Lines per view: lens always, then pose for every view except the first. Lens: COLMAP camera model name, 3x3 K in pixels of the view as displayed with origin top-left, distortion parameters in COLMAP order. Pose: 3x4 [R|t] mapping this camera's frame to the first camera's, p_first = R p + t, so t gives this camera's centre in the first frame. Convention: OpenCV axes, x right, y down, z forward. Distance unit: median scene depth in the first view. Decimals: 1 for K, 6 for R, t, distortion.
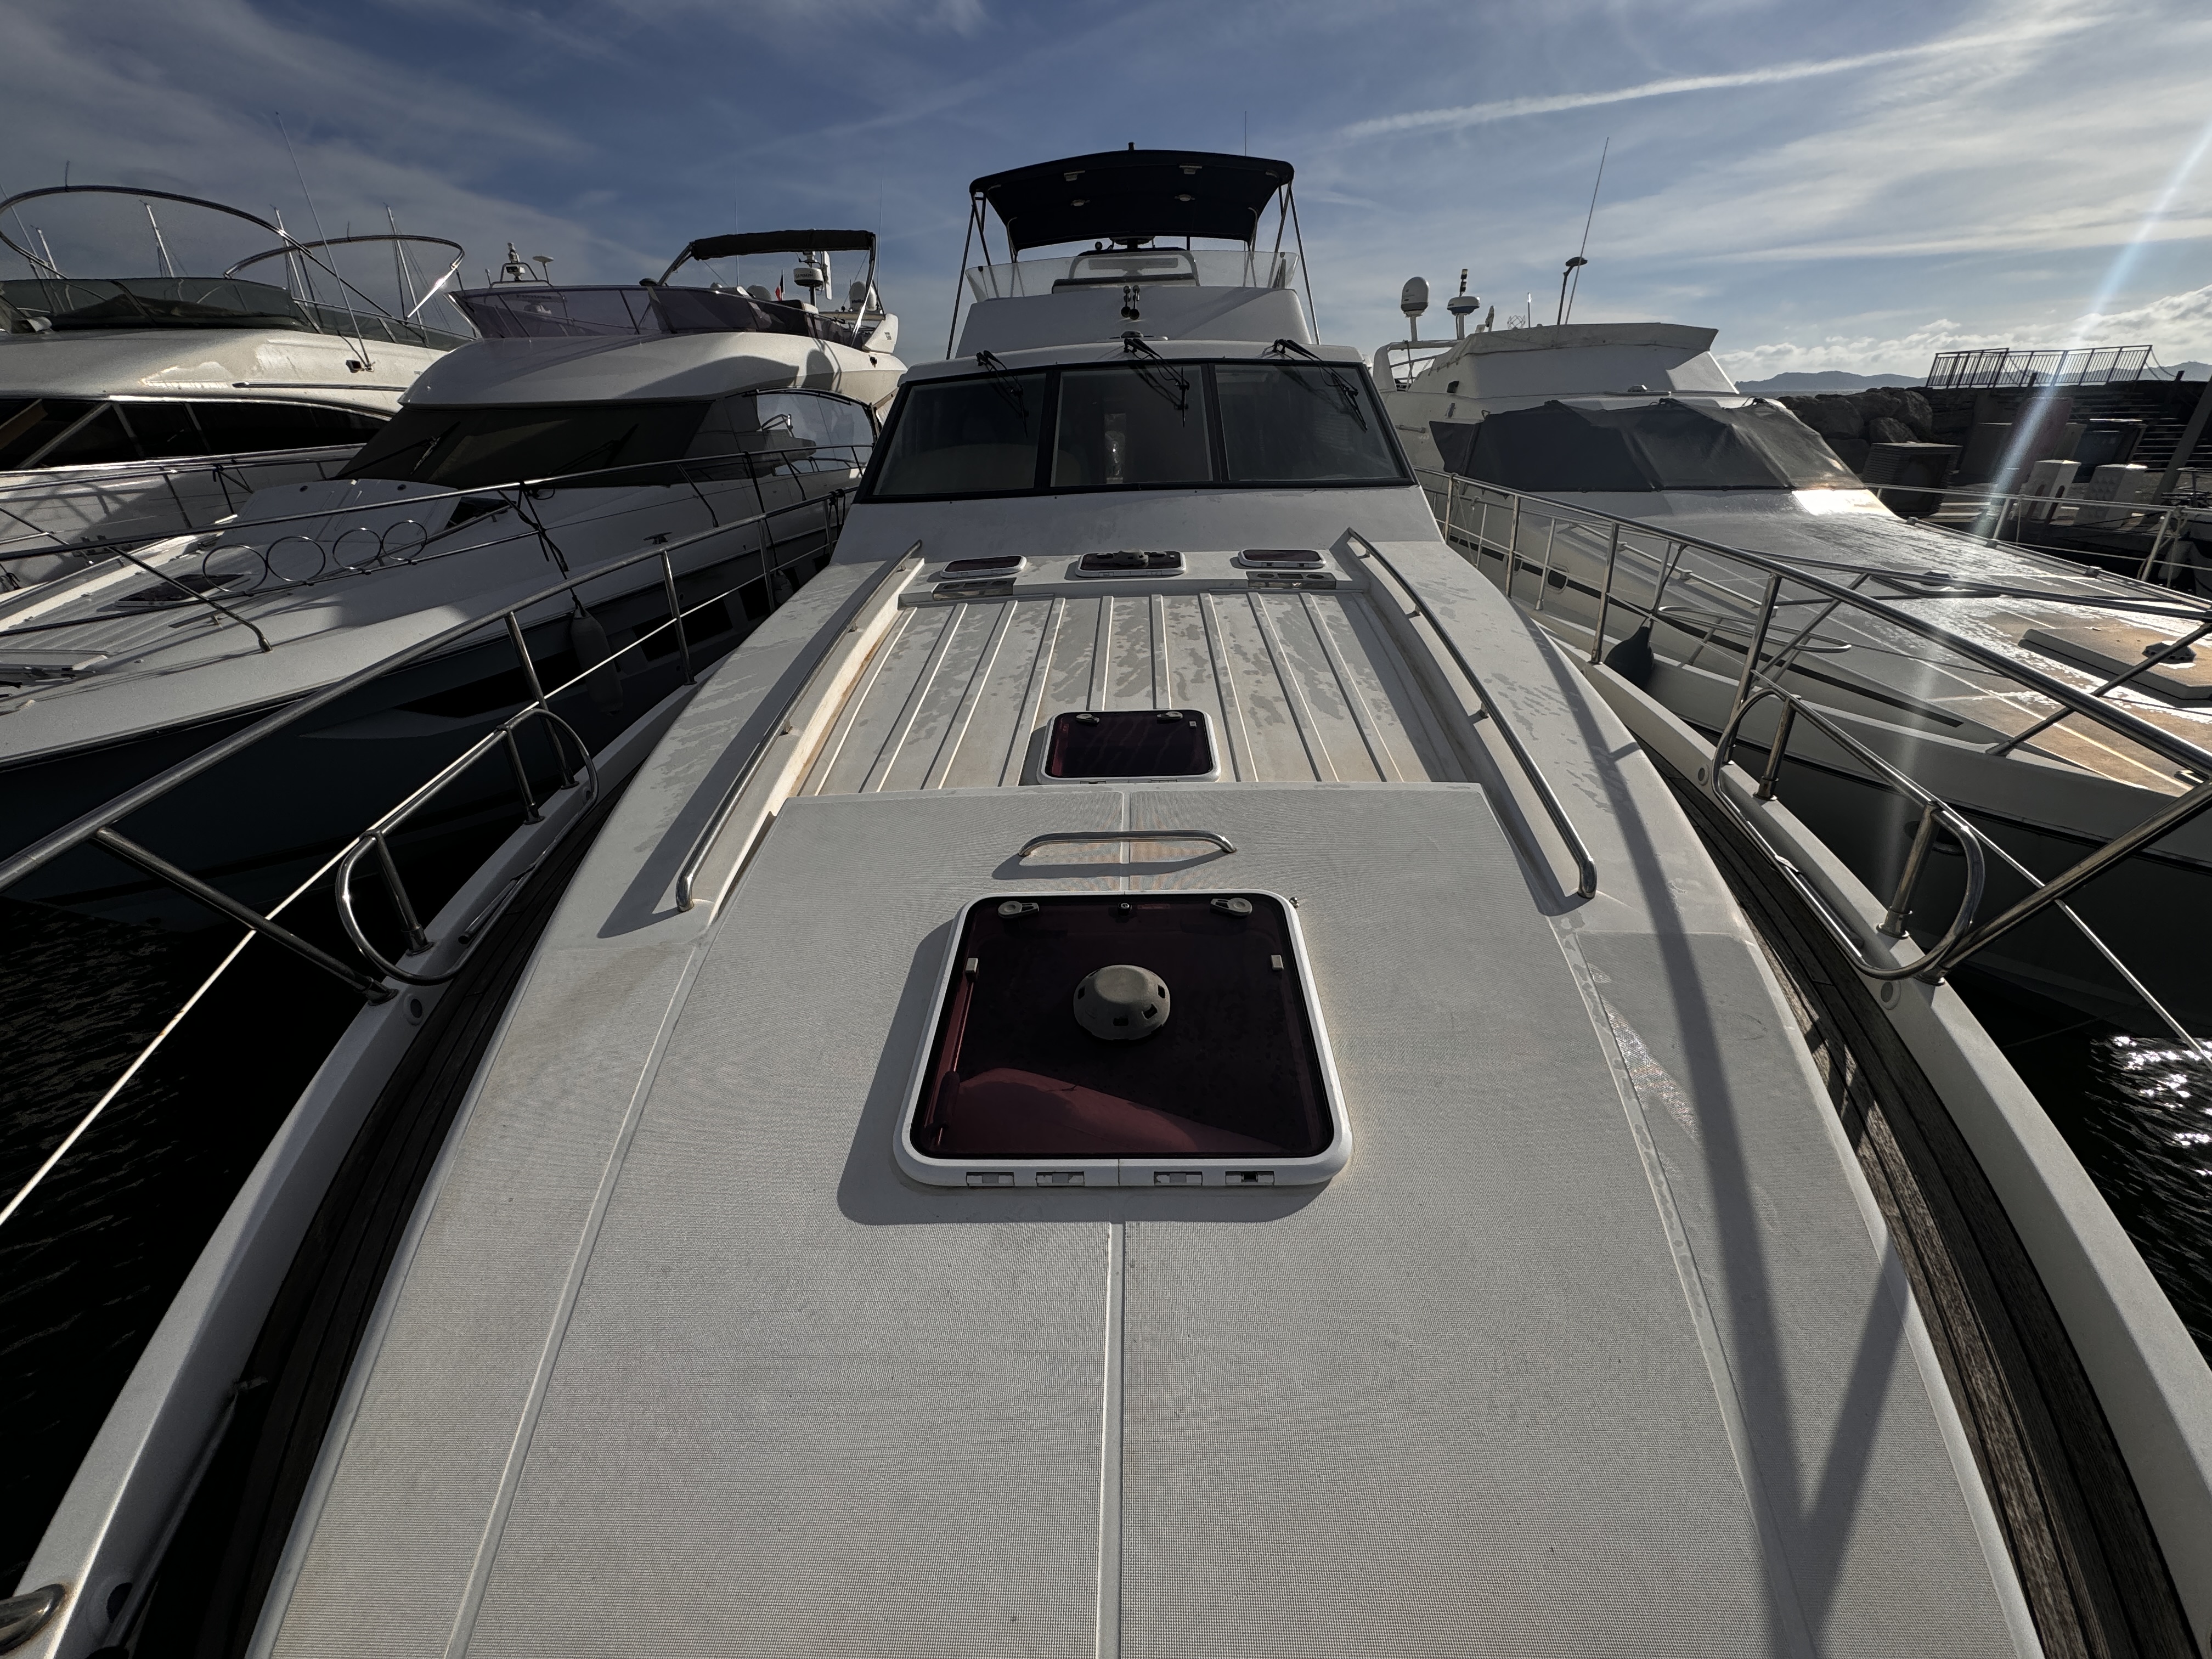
lens RADIAL K [[881.0, 0, 1107.8], [0, 881.0, 830.1], [0, 0, 1]] dist [-0.002484, -0.000521]
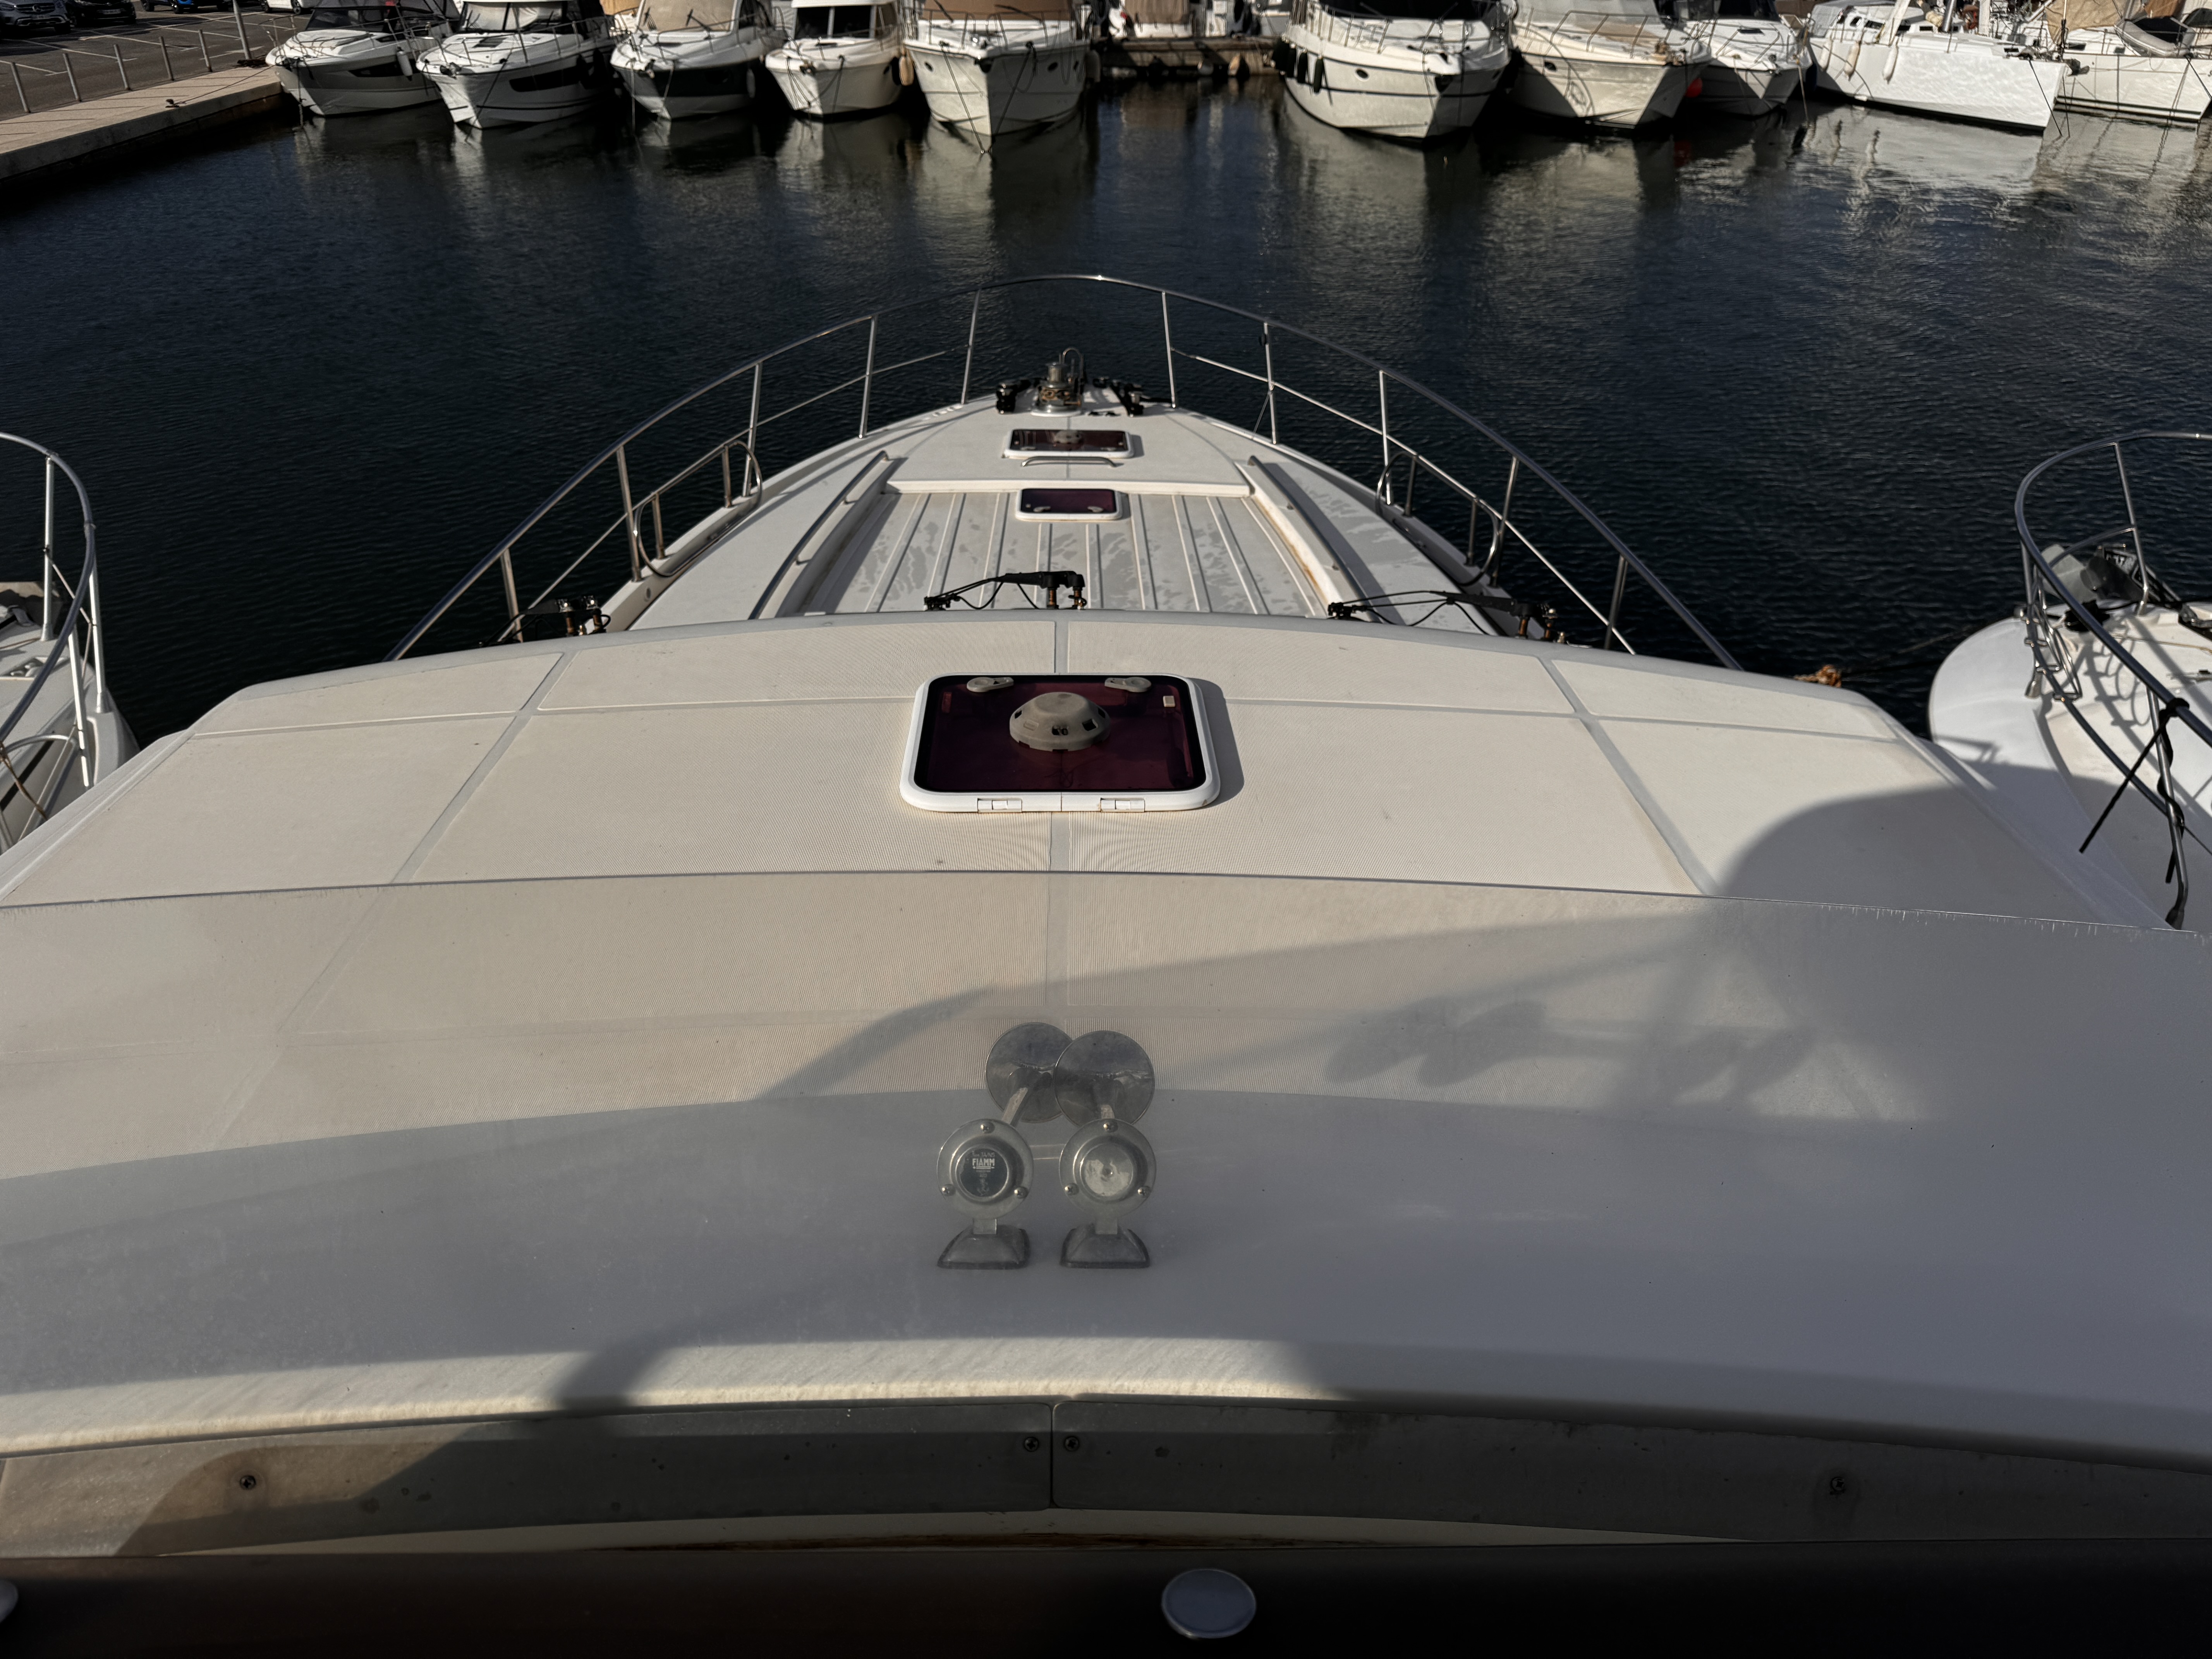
lens RADIAL K [[1490.5, 0, 1112.2], [0, 1490.5, 848.7], [0, 0, 1]] dist [0.000261, -0.002426]
pose [[-0.998096, 0.045996, -0.041084, 0.070860], [-0.010783, 0.525747, 0.850573, -1.785772], [0.060723, 0.849397, -0.524250, 2.529554]]
